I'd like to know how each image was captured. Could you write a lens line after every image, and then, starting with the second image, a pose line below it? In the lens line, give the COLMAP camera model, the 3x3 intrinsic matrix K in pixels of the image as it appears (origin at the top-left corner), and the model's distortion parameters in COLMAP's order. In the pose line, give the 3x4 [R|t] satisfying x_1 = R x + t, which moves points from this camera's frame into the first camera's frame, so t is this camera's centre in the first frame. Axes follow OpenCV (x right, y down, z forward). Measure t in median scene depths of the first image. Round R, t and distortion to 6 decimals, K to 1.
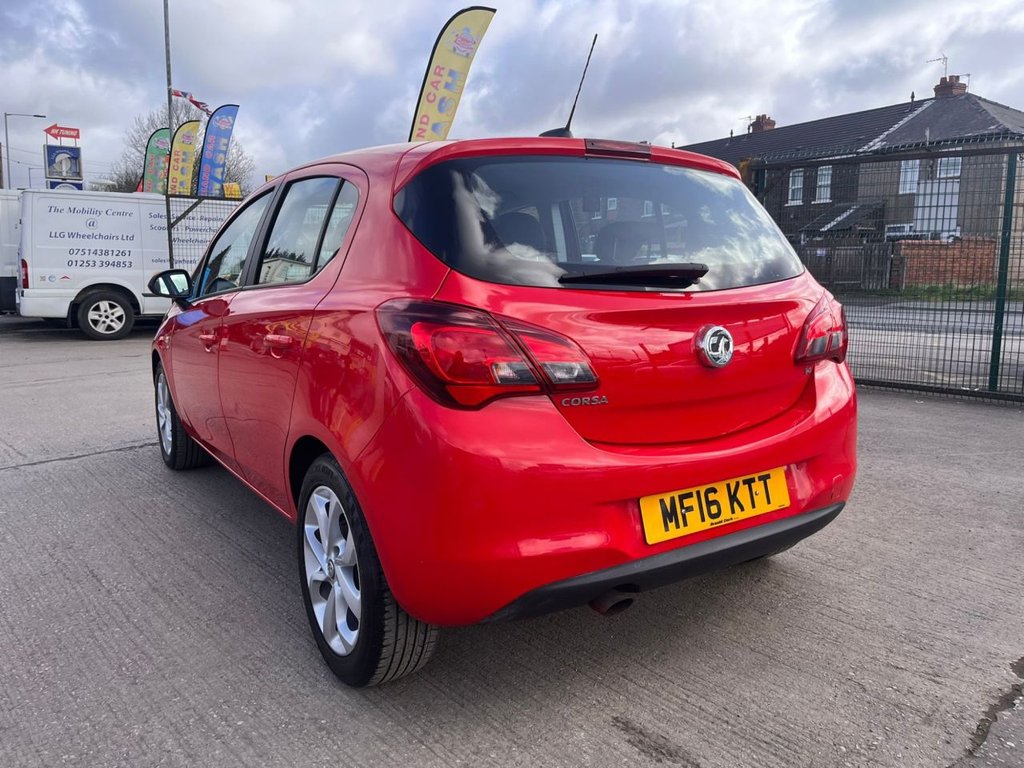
lens RADIAL K [[770.4, 0, 523.4], [0, 770.4, 384.3], [0, 0, 1]] dist [0.079490, -0.109732]
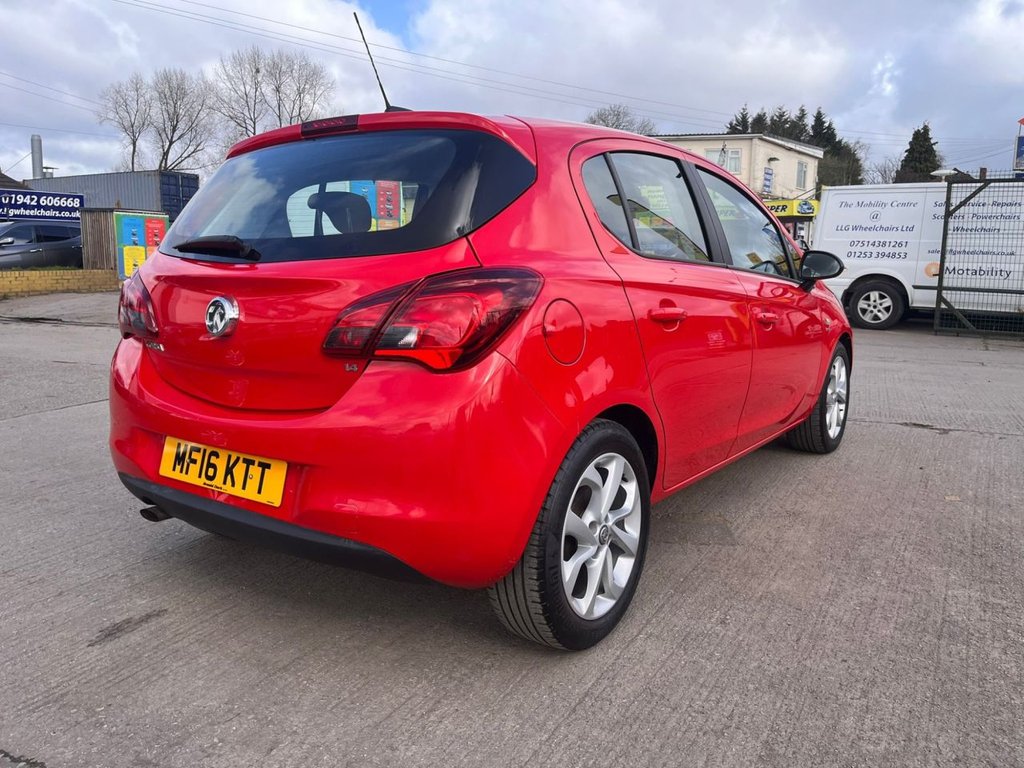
lens RADIAL K [[769.8, 0, 512.0], [0, 769.8, 384.0], [0, 0, 1]] dist [0.059343, -0.060138]
pose [[0.358842, 0.155853, -0.920295, 0.973128], [-0.151038, 0.982663, 0.107523, -0.093396], [0.921097, 0.100415, 0.376160, 0.708083]]
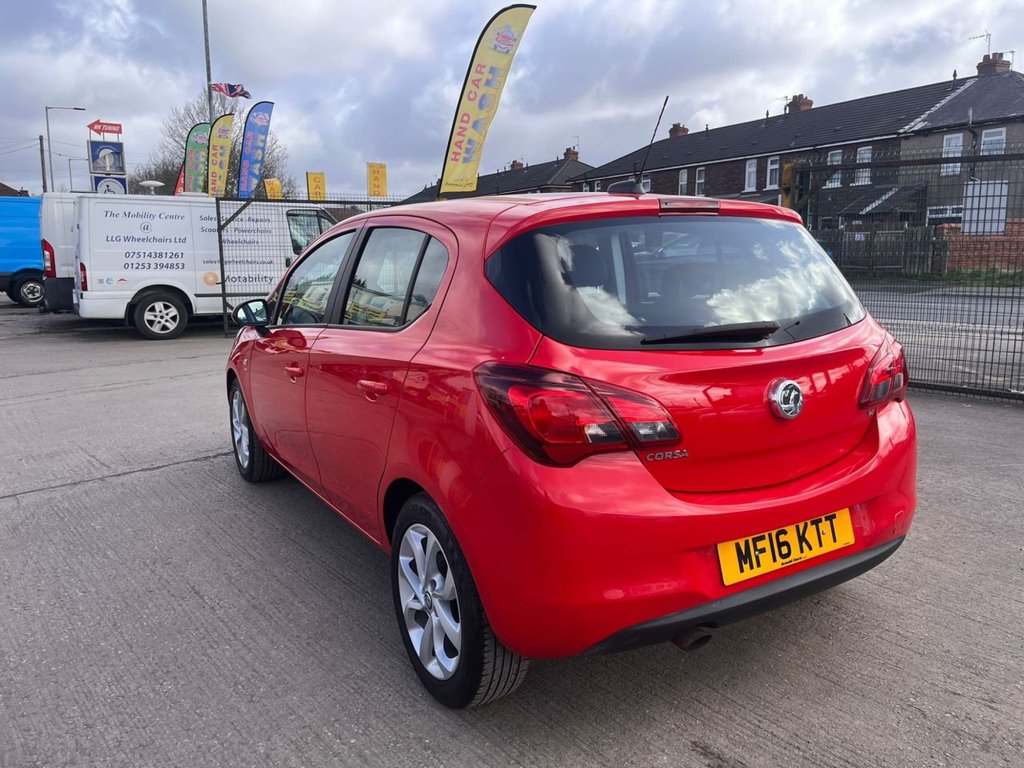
lens RADIAL K [[770.4, 0, 523.4], [0, 770.4, 384.3], [0, 0, 1]] dist [0.079490, -0.109732]
pose [[0.999200, -0.005557, -0.039601, -0.052226], [0.006477, 0.999711, 0.023144, -0.069580], [0.039461, -0.023382, 0.998948, -0.061811]]
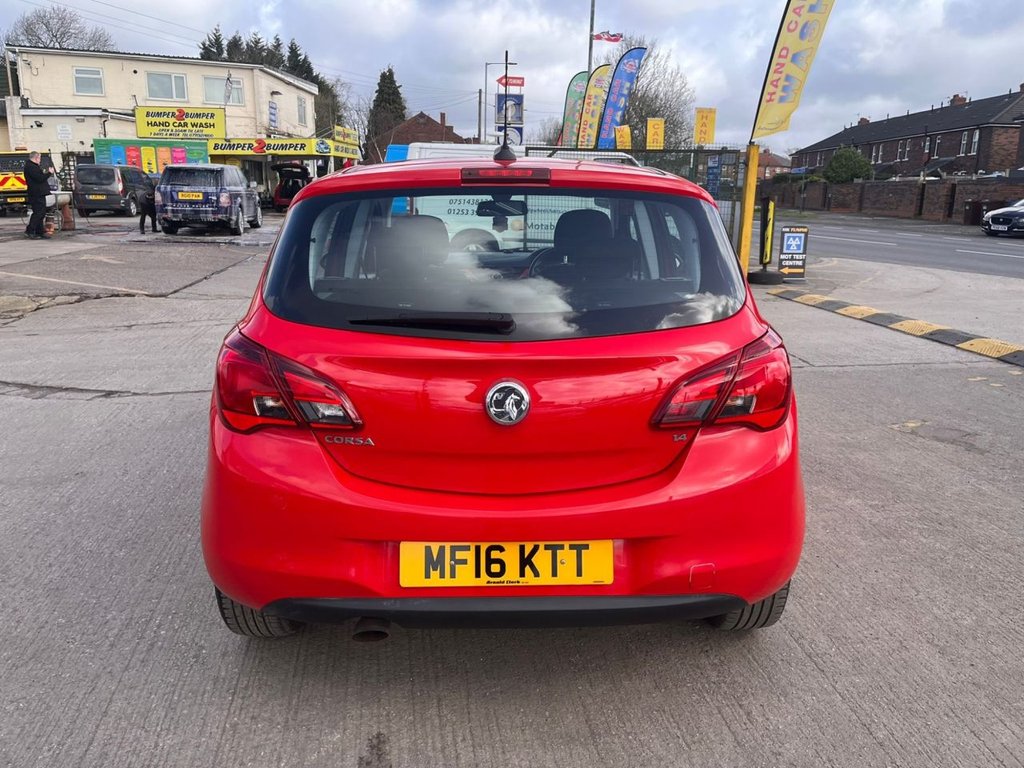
lens RADIAL K [[766.8, 0, 512.0], [0, 766.8, 384.0], [0, 0, 1]] dist [0.052693, 0.000853]
pose [[0.845517, 0.138346, -0.515715, 0.529885], [-0.091924, 0.989145, 0.114637, -0.129132], [0.525977, -0.049521, 0.849056, 0.153434]]
